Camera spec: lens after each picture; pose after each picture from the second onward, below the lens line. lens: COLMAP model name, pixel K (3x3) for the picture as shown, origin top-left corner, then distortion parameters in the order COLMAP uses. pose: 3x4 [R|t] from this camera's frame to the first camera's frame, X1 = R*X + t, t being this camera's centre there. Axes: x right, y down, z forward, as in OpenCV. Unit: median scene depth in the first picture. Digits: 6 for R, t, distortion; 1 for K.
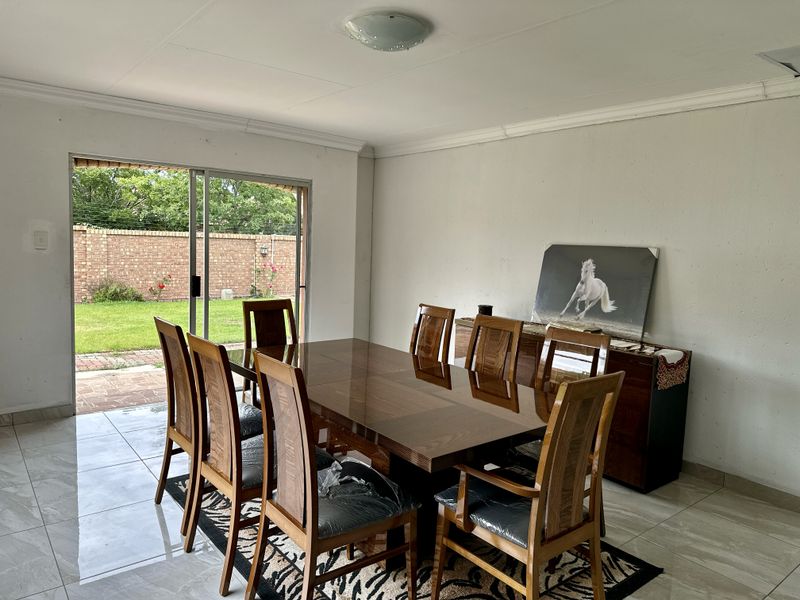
lens RADIAL K [[566.1, 0, 400.0], [0, 566.1, 300.0], [0, 0, 1]] dist [0.004657, 0.003180]
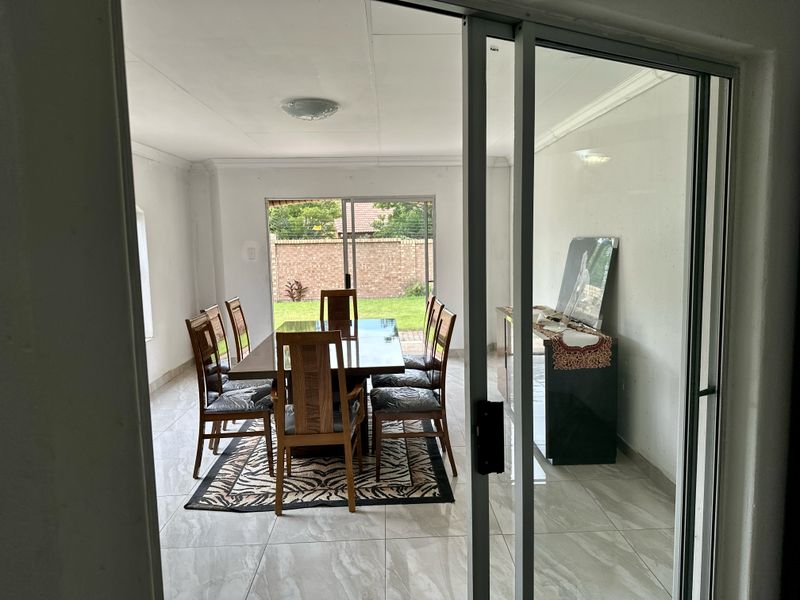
lens RADIAL K [[556.8, 0, 400.0], [0, 556.8, 300.0], [0, 0, 1]] dist [0.070880, -0.000169]
pose [[0.801555, 0.011408, -0.597813, 0.664708], [-0.011687, 0.999926, 0.003412, 0.018772], [0.597807, 0.004252, 0.801629, -0.039271]]
